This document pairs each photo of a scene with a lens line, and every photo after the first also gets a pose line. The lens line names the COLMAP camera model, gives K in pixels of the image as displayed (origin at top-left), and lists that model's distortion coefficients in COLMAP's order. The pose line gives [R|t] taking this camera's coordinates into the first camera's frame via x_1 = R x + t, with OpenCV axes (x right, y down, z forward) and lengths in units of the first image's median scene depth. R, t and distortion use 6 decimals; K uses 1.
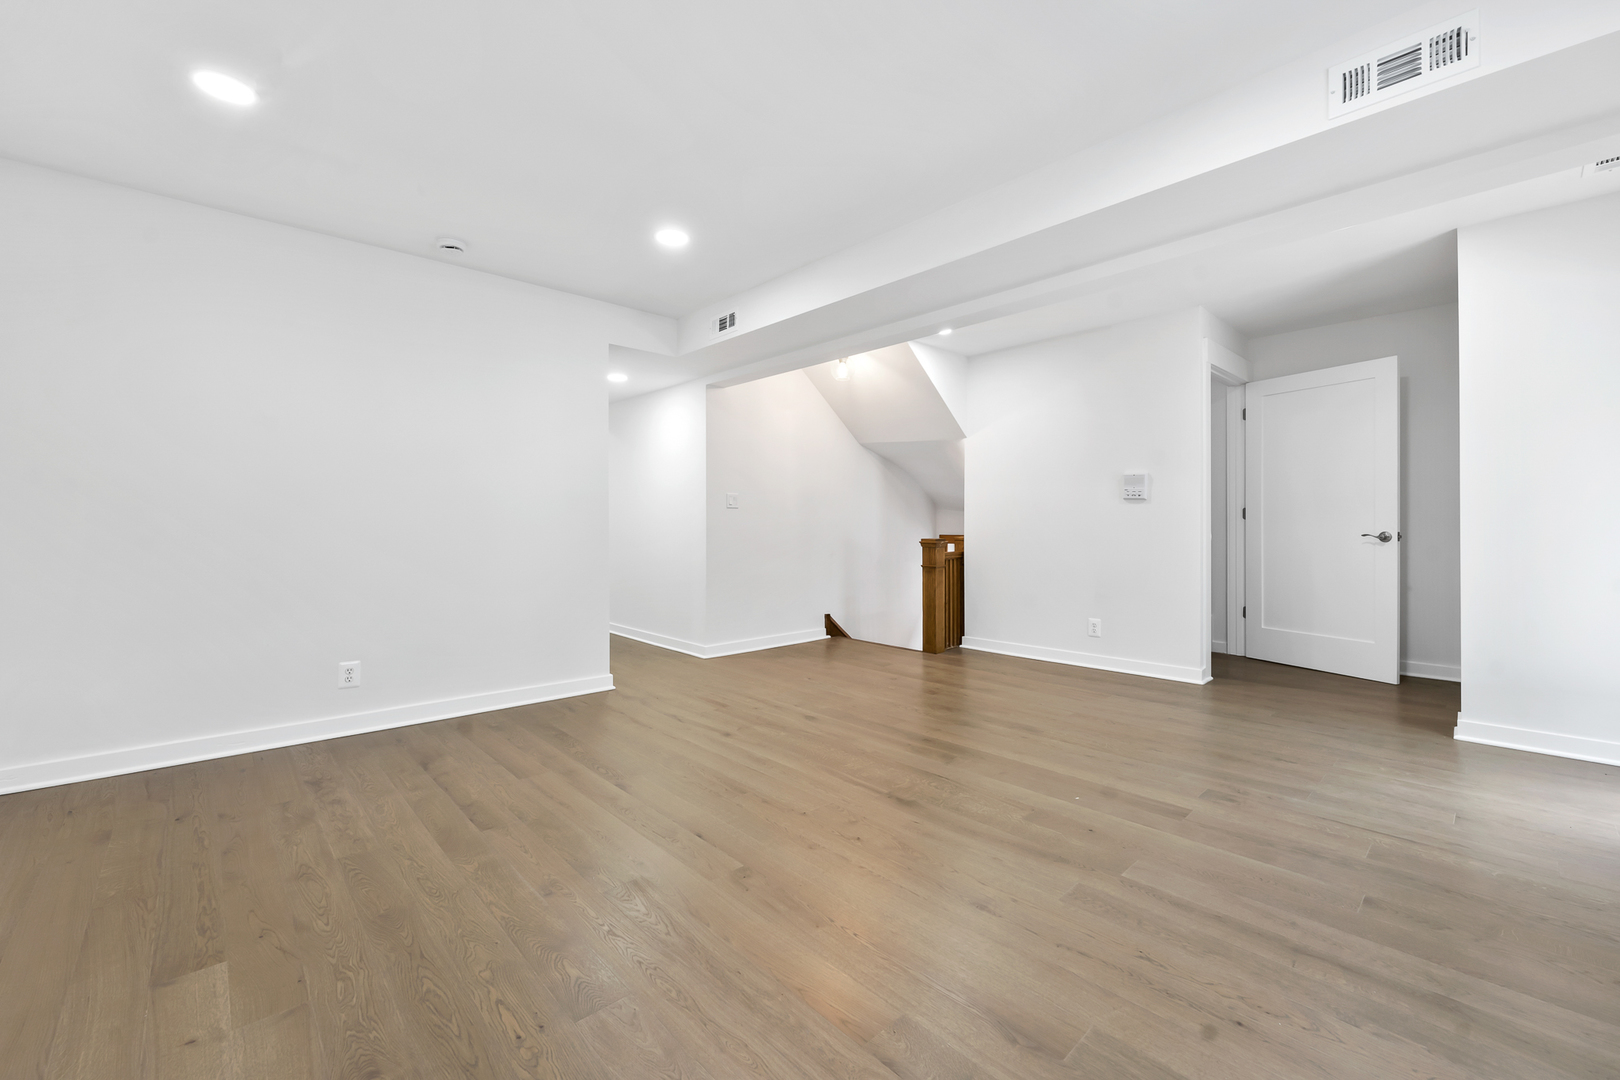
lens RADIAL K [[656.0, 0, 806.4], [0, 656.0, 531.8], [0, 0, 1]] dist [0.000360, -0.001112]
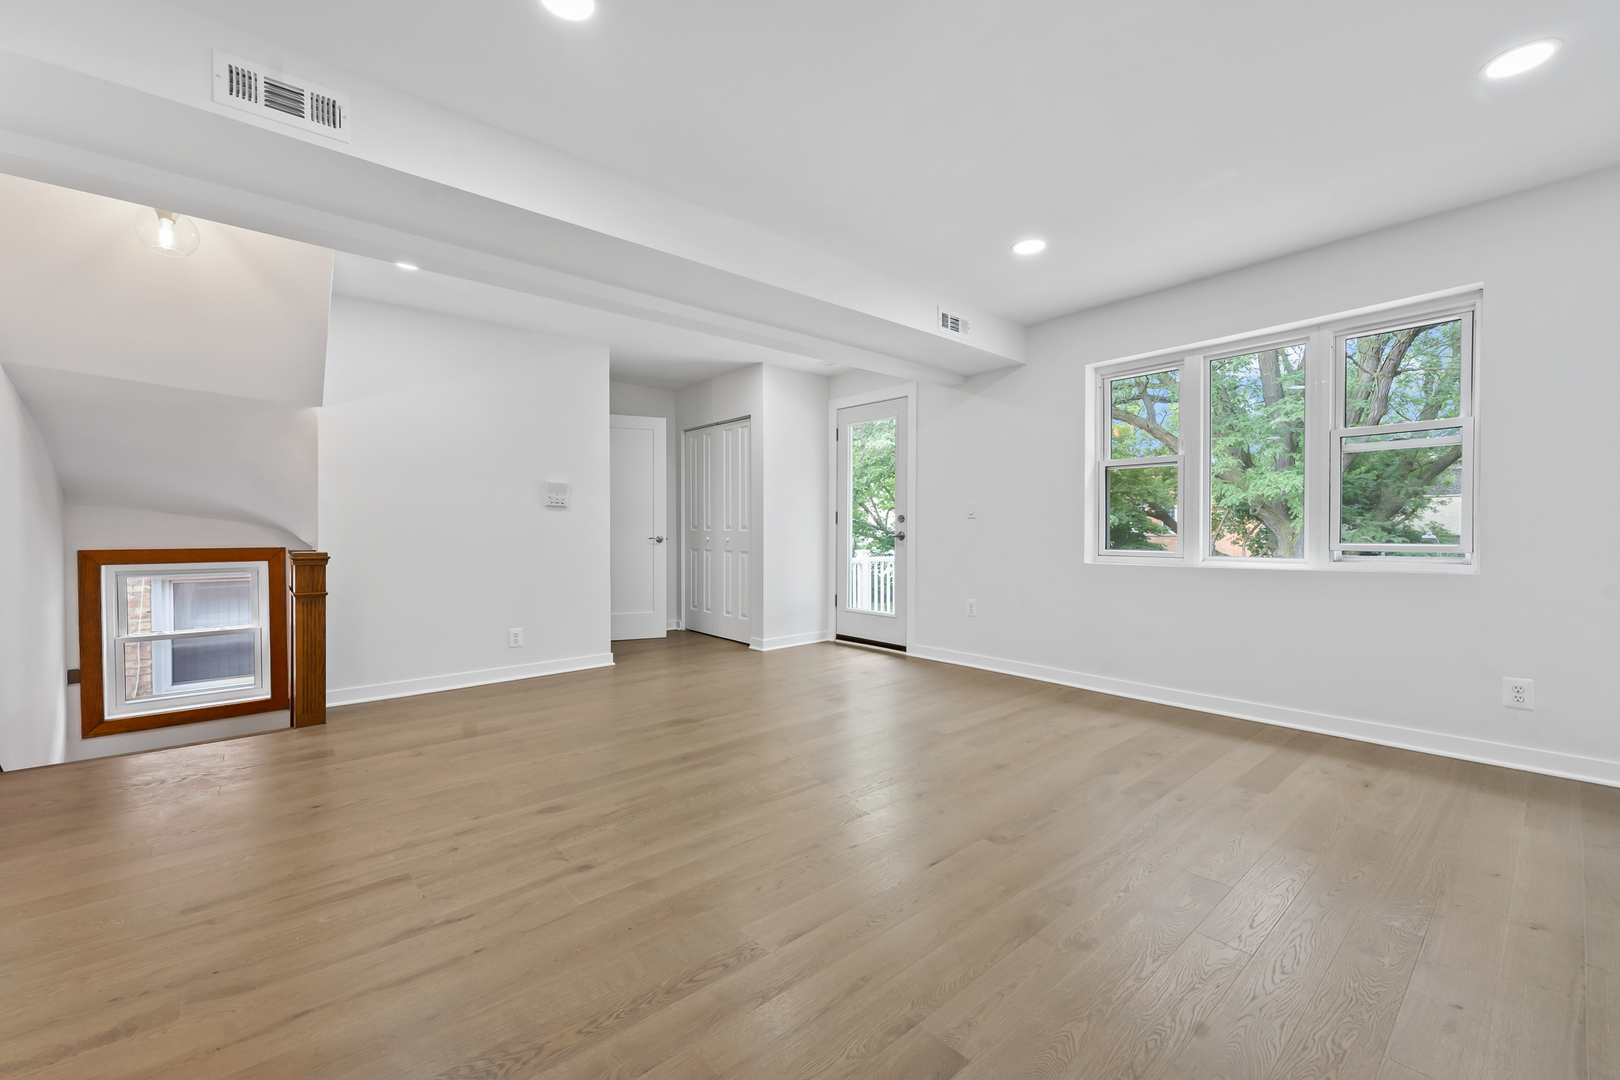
lens RADIAL K [[656.0, 0, 813.9], [0, 656.0, 540.9], [0, 0, 1]] dist [0.000360, -0.001112]
pose [[0.030892, -0.012147, 0.999449, -0.862072], [0.015384, 0.999813, 0.011676, -0.001453], [-0.999404, 0.015015, 0.031073, 0.902018]]
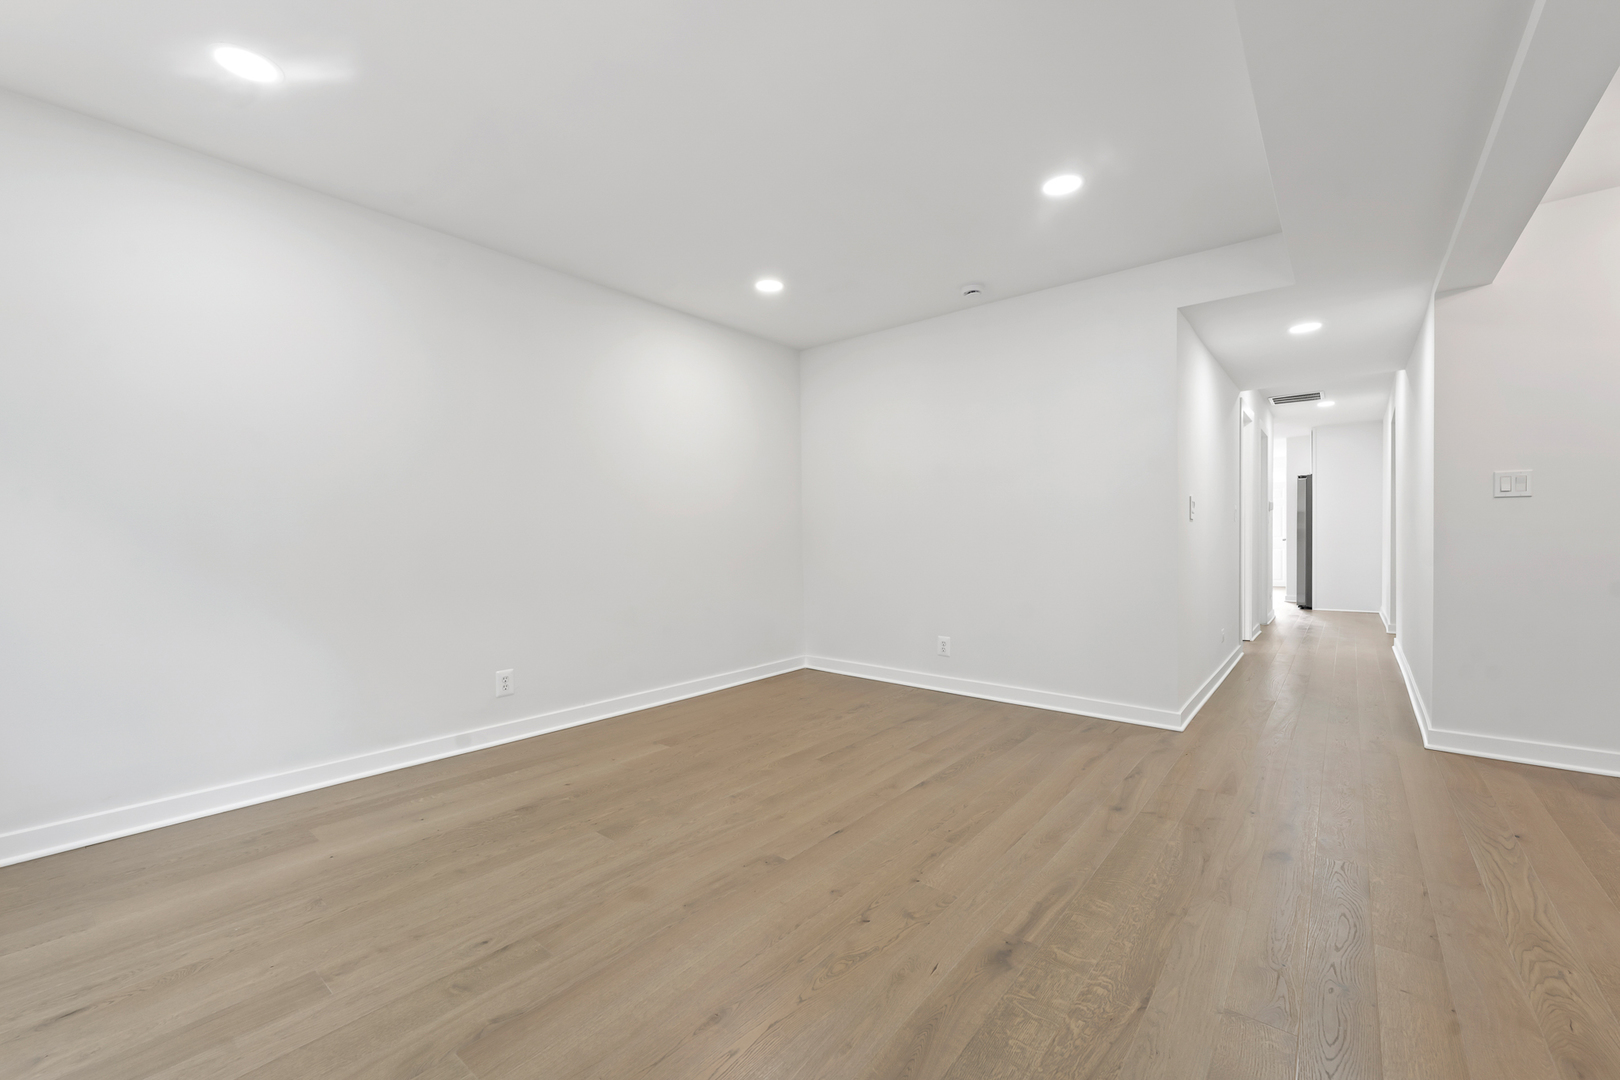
lens RADIAL K [[656.0, 0, 805.5], [0, 656.0, 538.3], [0, 0, 1]] dist [0.000360, -0.001112]
pose [[0.136815, 0.002833, -0.990593, 0.680334], [-0.002827, 0.999993, 0.002470, -0.001725], [0.990593, 0.002462, 0.136822, 0.643677]]
